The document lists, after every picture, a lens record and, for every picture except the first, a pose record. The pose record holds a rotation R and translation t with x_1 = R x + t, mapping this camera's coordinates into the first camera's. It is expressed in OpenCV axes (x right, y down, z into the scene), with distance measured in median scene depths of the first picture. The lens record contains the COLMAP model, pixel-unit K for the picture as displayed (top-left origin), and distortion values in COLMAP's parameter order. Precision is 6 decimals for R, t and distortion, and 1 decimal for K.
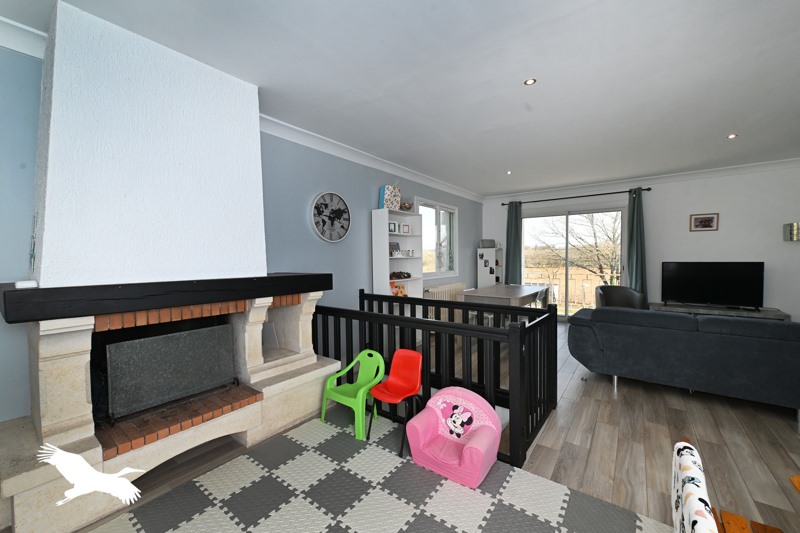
lens RADIAL K [[324.2, 0, 423.9], [0, 324.2, 263.6], [0, 0, 1]] dist [-0.000115, 0.000009]
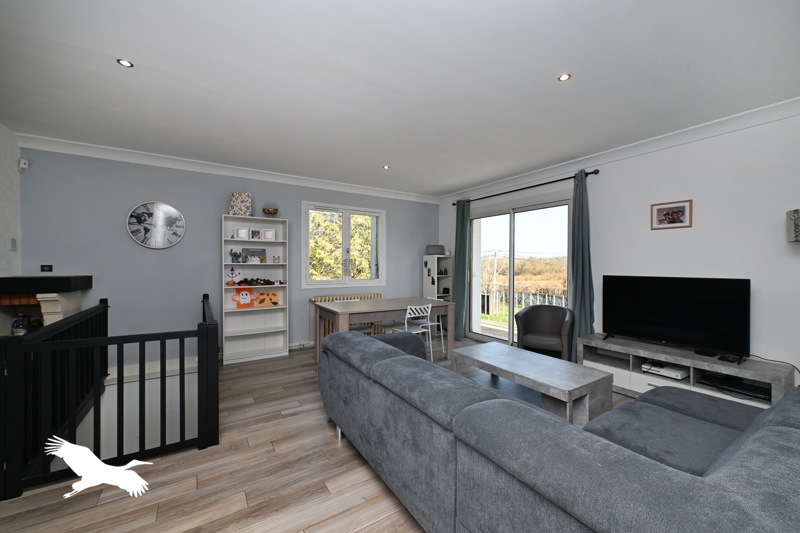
lens RADIAL K [[324.2, 0, 402.0], [0, 324.2, 265.5], [0, 0, 1]] dist [-0.000115, 0.000009]
pose [[0.934006, 0.013667, -0.356995, 0.579592], [-0.019223, 0.999743, -0.012019, -0.009086], [0.356738, 0.018088, 0.934029, 0.202714]]
